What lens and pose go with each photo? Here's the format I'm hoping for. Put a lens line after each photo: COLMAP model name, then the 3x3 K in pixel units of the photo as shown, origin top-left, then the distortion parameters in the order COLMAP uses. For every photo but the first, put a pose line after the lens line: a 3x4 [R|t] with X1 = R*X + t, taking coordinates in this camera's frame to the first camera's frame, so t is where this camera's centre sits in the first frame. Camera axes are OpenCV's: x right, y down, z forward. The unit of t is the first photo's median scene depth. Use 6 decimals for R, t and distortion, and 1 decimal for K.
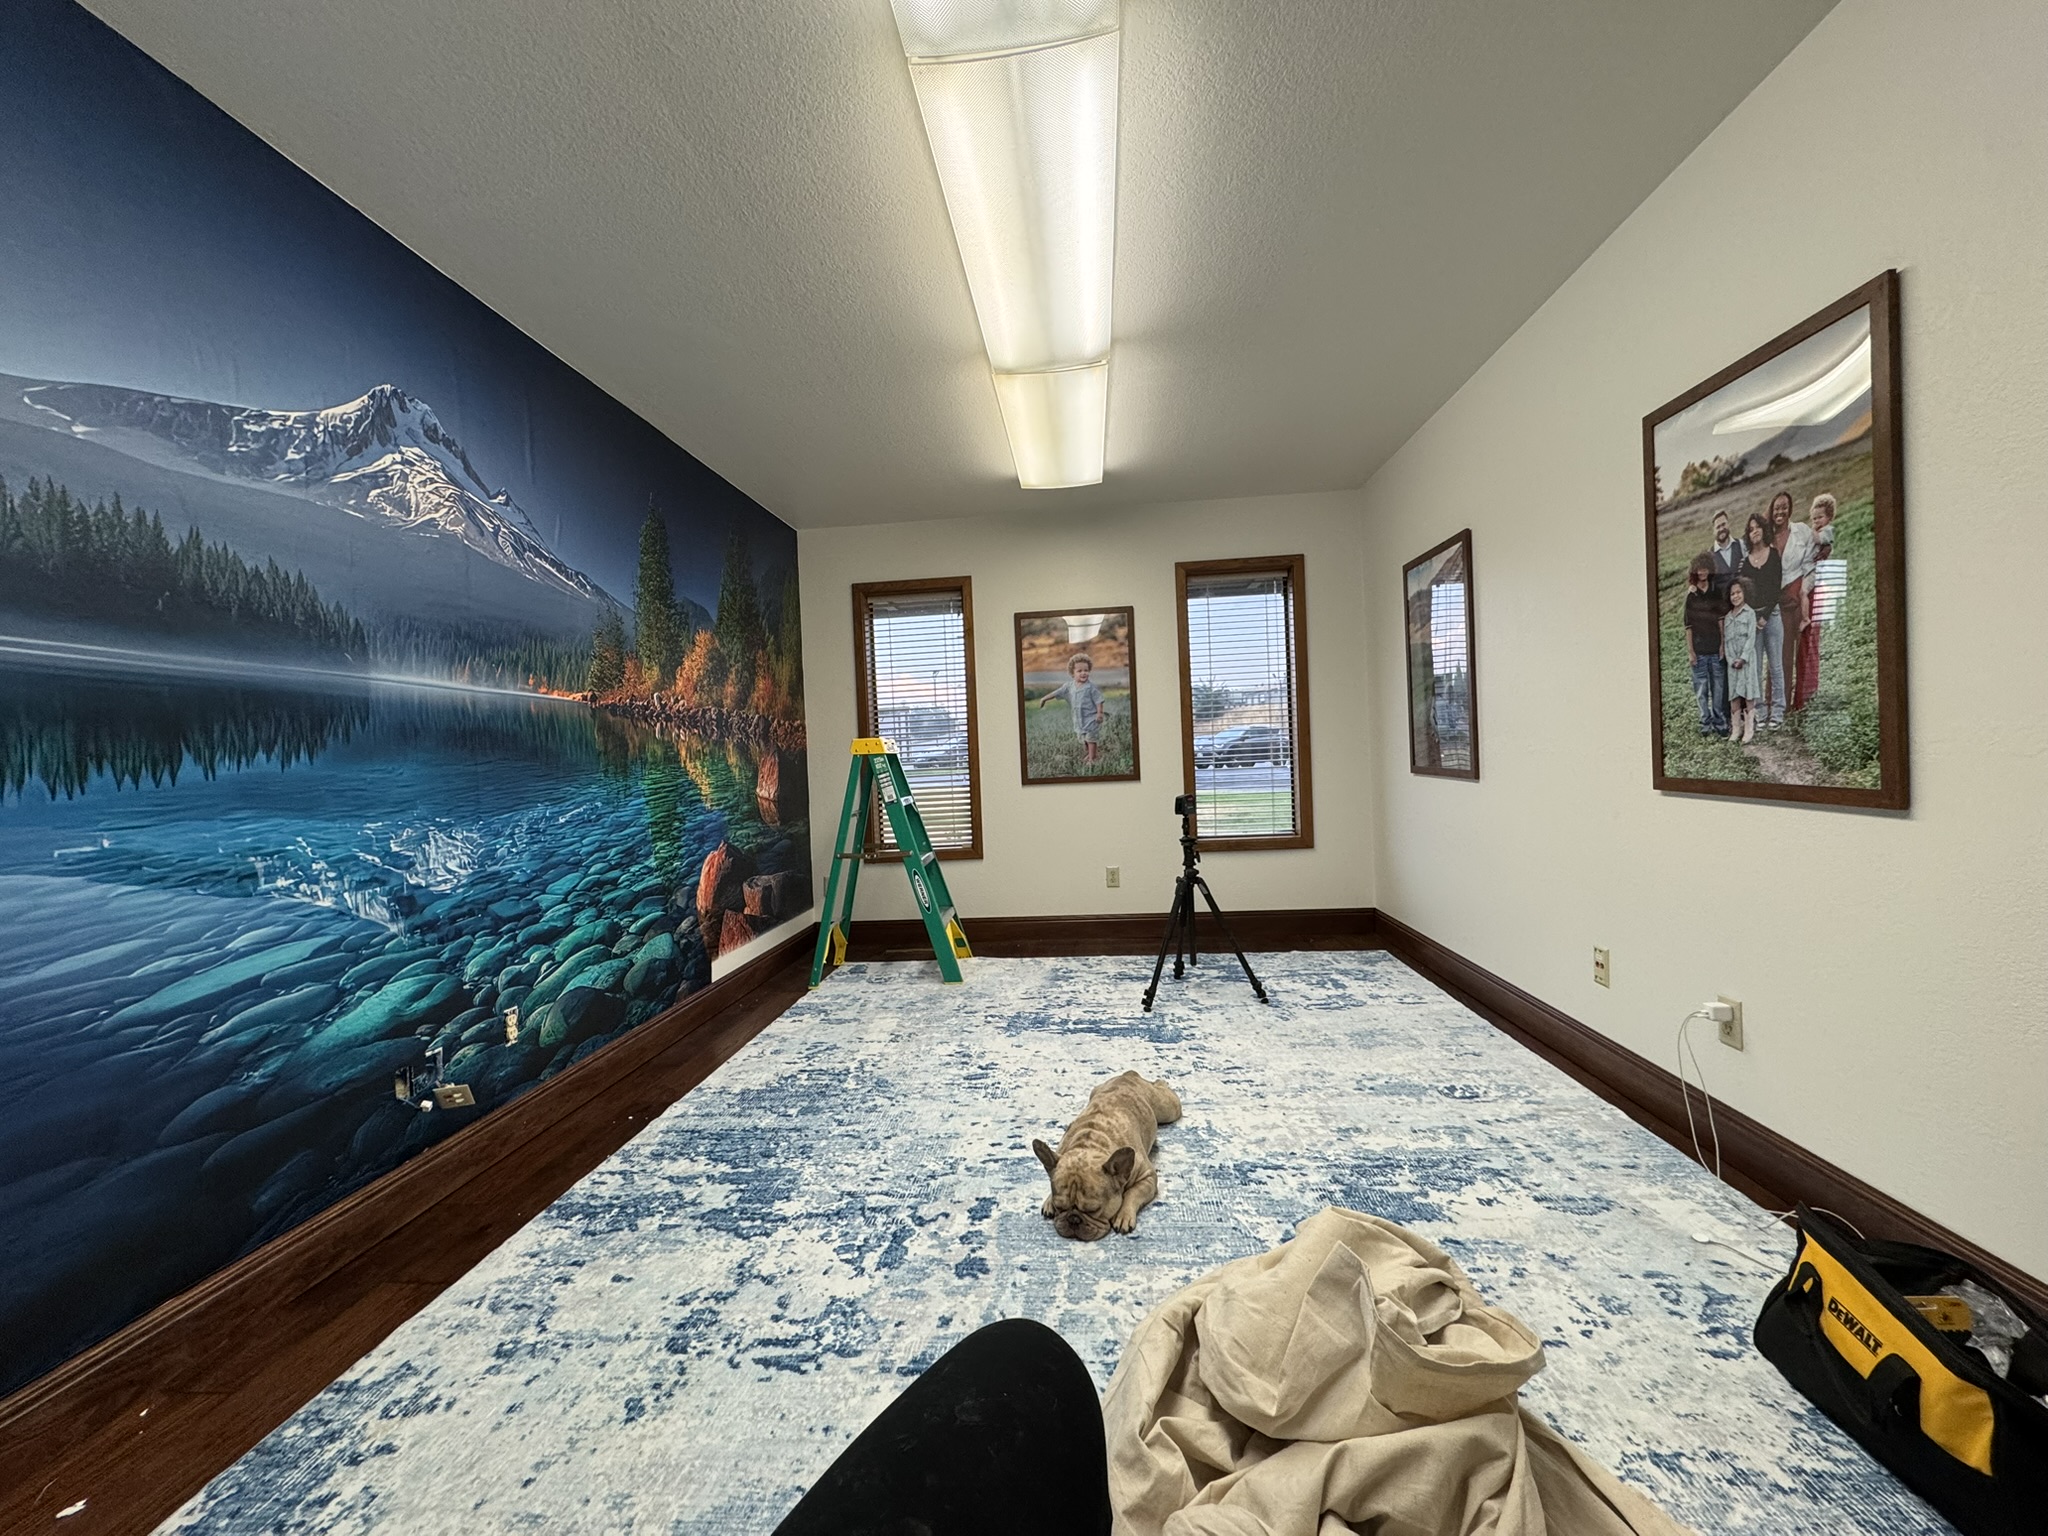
lens RADIAL K [[803.1, 0, 1023.4], [0, 803.1, 768.5], [0, 0, 1]] dist [-0.001034, -0.000457]
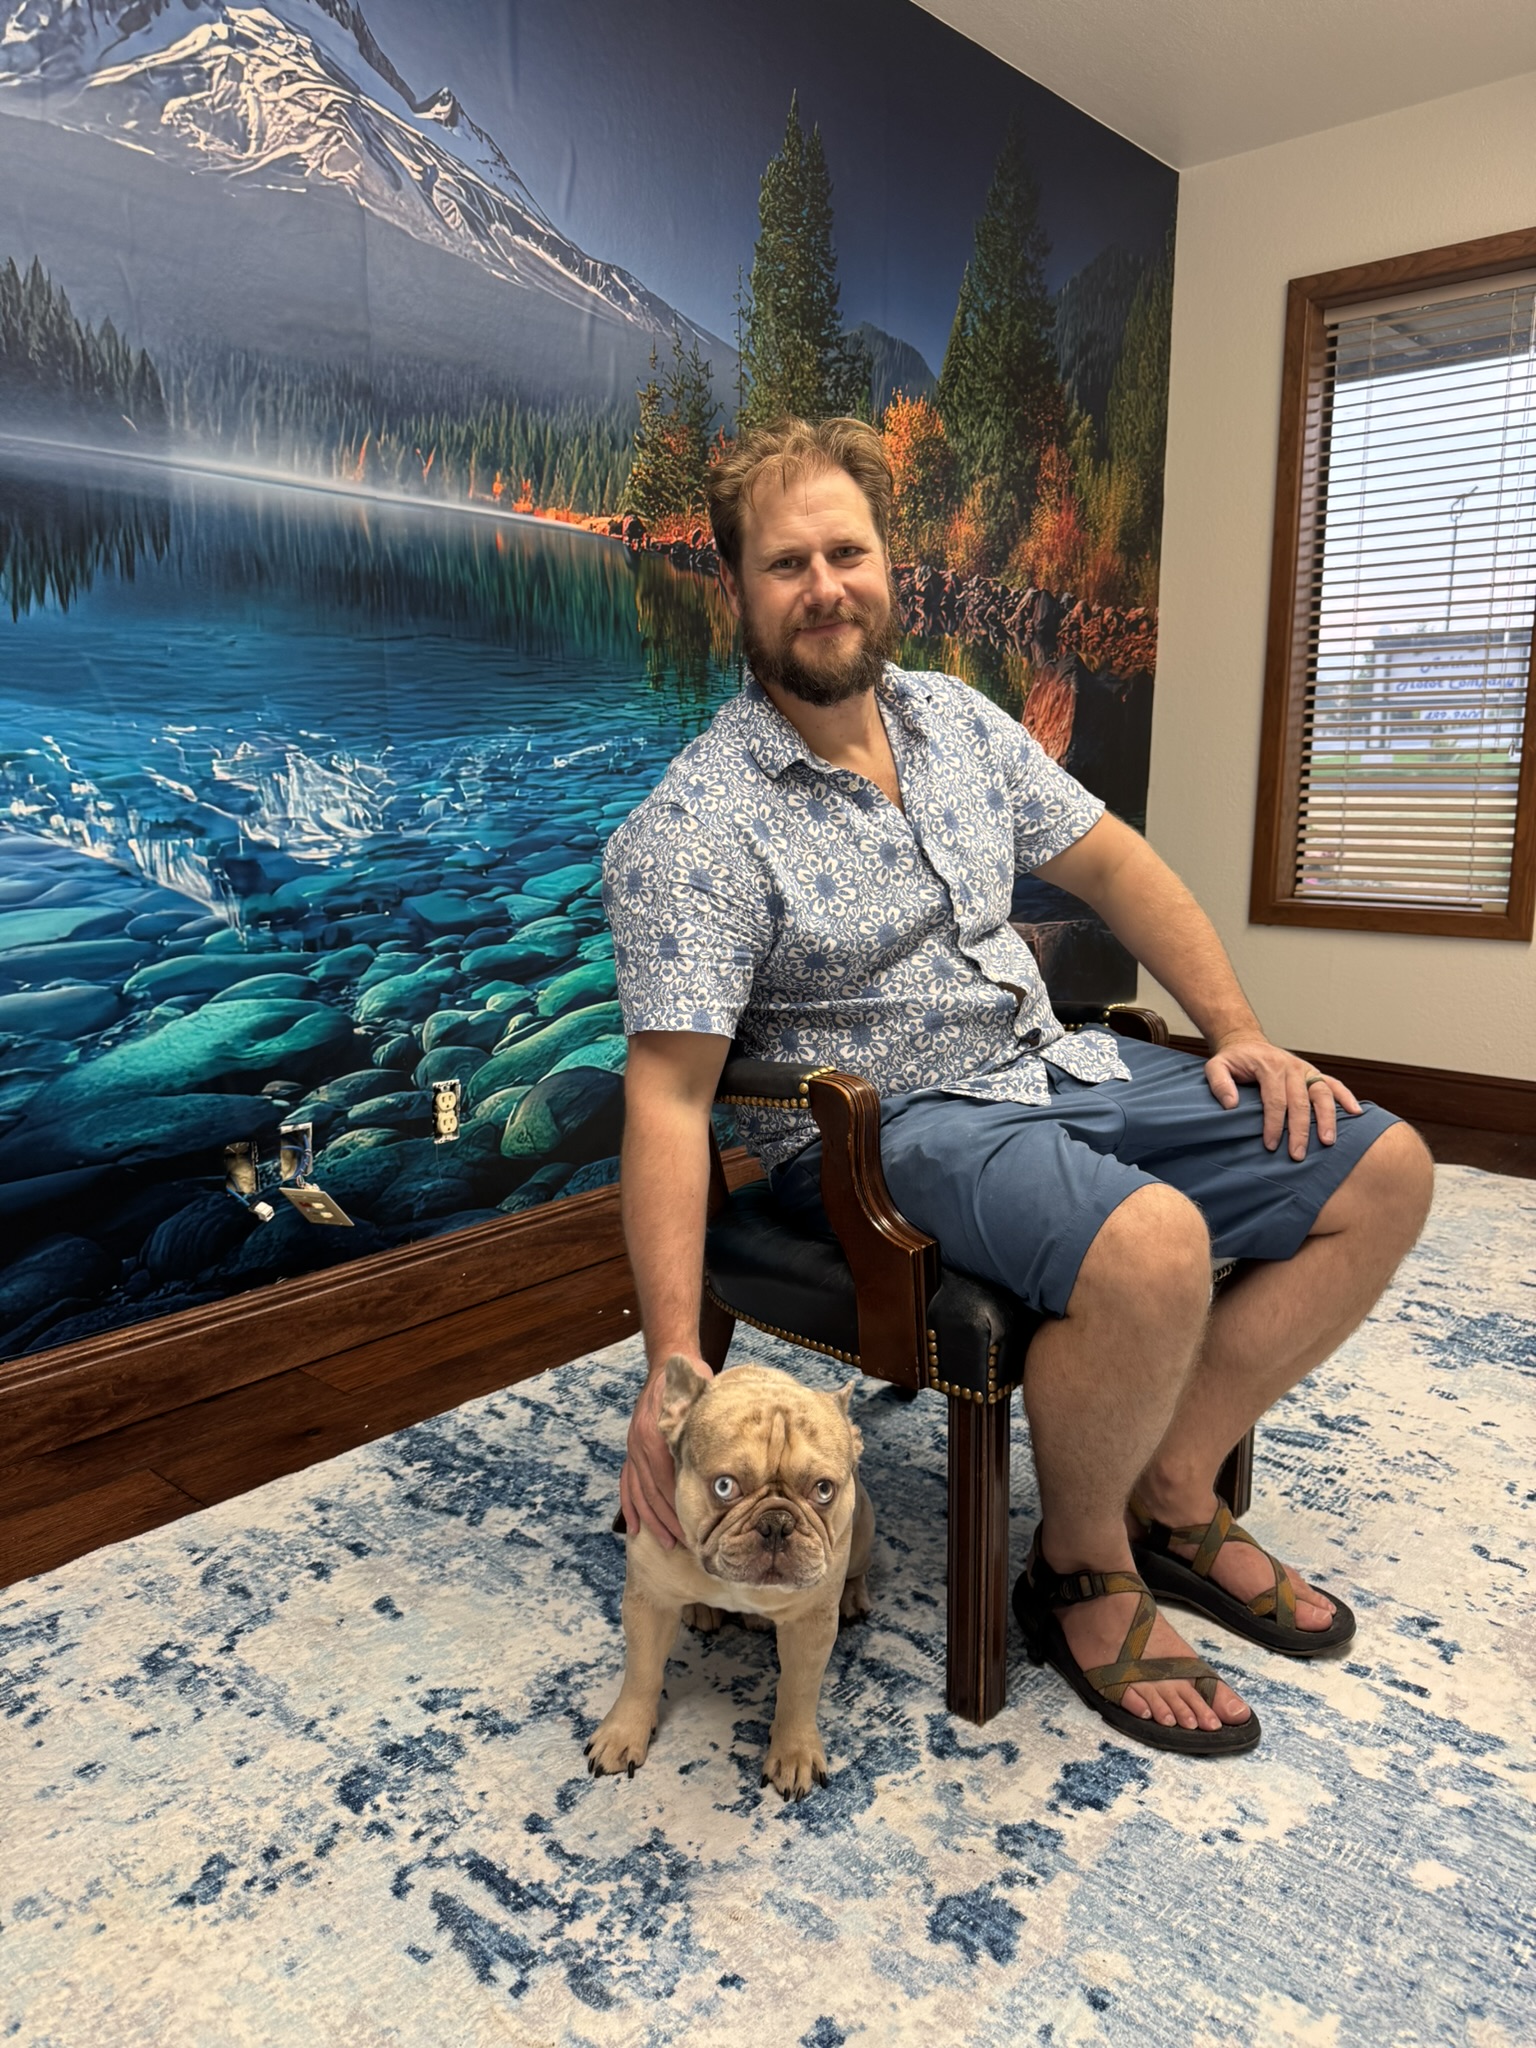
lens RADIAL K [[1441.6, 0, 780.7], [0, 1441.6, 1020.3], [0, 0, 1]] dist [0.023976, -0.028068]
pose [[0.808663, 0.145202, -0.570071, 0.155179], [-0.041191, 0.980657, 0.191350, 0.053687], [0.586828, -0.131255, 0.799002, 0.358217]]
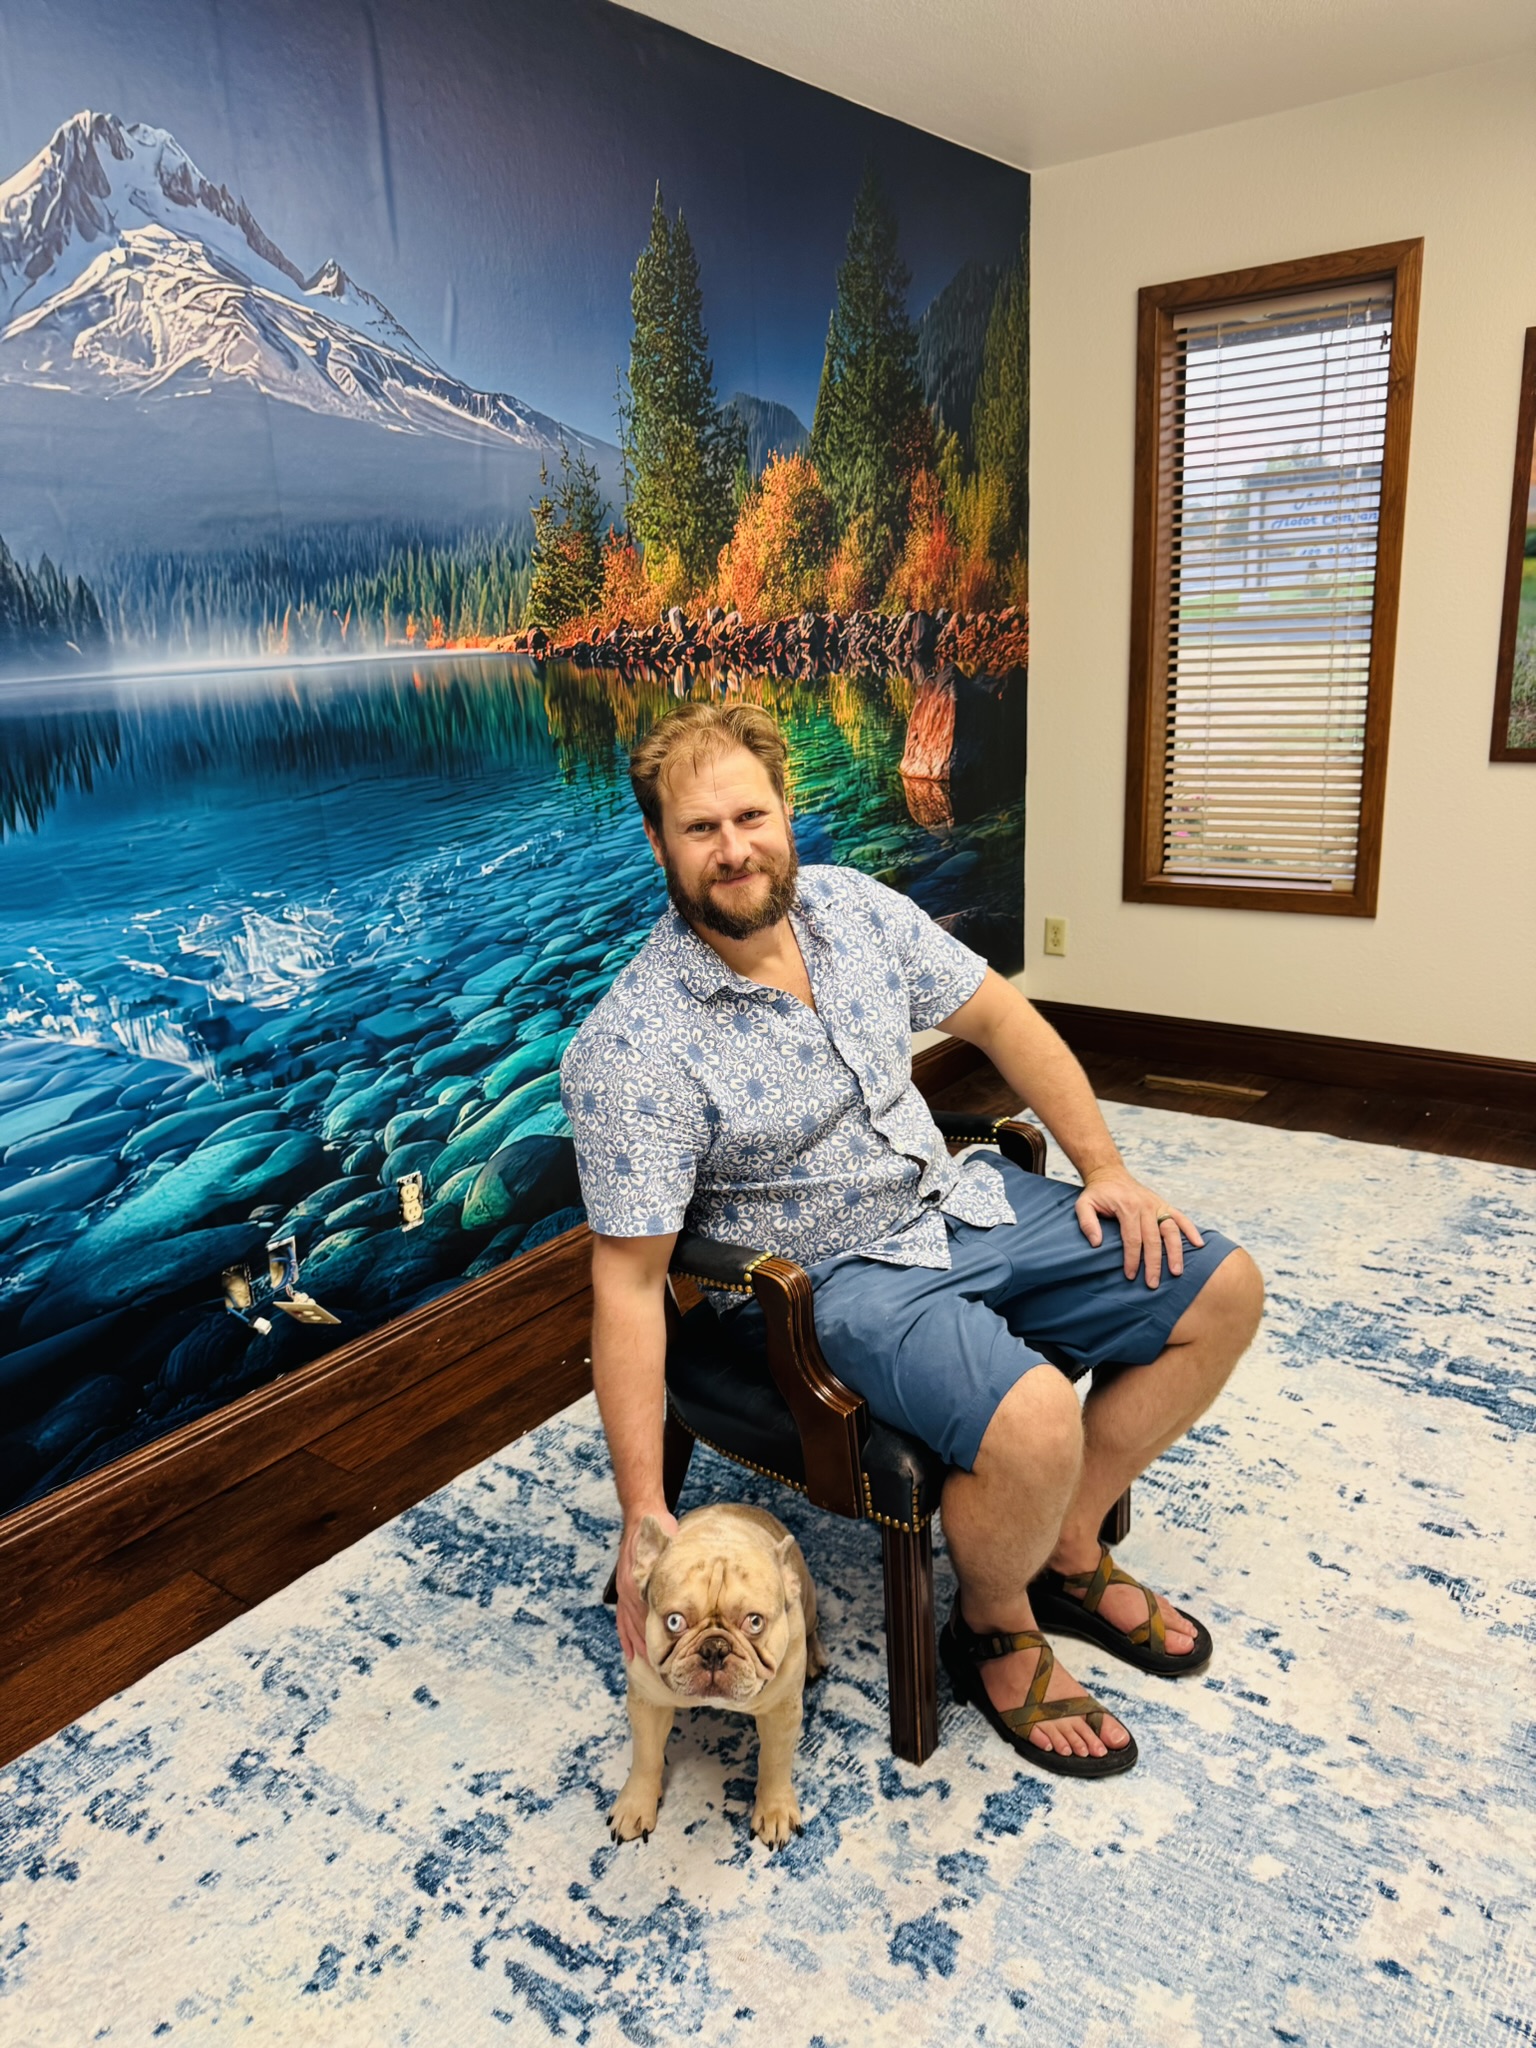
lens RADIAL K [[1441.6, 0, 768.7], [0, 1441.6, 1025.6], [0, 0, 1]] dist [0.023976, -0.028068]
pose [[0.850268, 0.146927, -0.505428, 0.183676], [0.007146, 0.956939, 0.290202, -0.160992], [0.526302, -0.250361, 0.812604, 0.281102]]
